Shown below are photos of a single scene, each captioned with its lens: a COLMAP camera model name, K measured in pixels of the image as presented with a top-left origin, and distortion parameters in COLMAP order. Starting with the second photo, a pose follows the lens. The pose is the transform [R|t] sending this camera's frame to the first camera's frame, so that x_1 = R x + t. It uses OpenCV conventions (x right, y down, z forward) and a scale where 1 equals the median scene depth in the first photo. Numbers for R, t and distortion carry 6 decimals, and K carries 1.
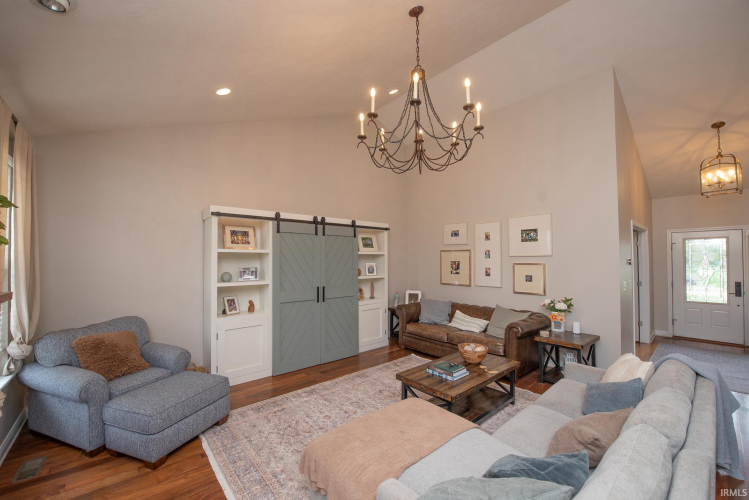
lens RADIAL K [[298.3, 0, 373.3], [0, 298.3, 254.8], [0, 0, 1]] dist [-0.024922, 0.000192]
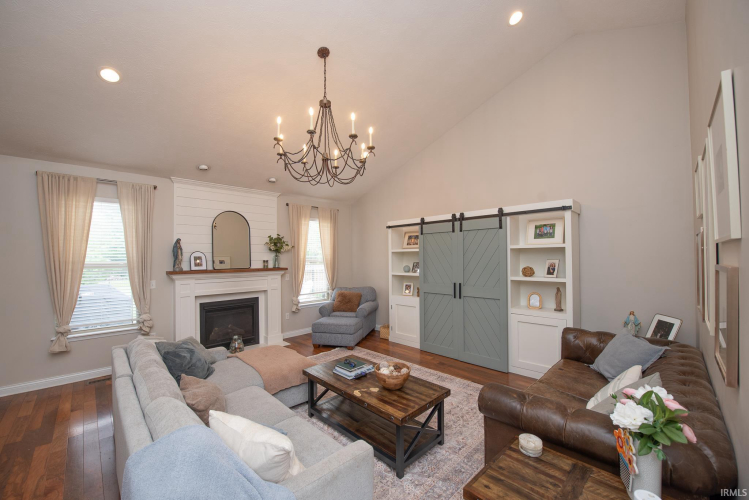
lens RADIAL K [[298.3, 0, 373.3], [0, 298.3, 254.8], [0, 0, 1]] dist [-0.024922, 0.000192]
pose [[0.058845, -0.009128, -0.998225, 0.870599], [0.023921, 0.999684, -0.007732, 0.013865], [0.997980, -0.023424, 0.059045, 0.709640]]
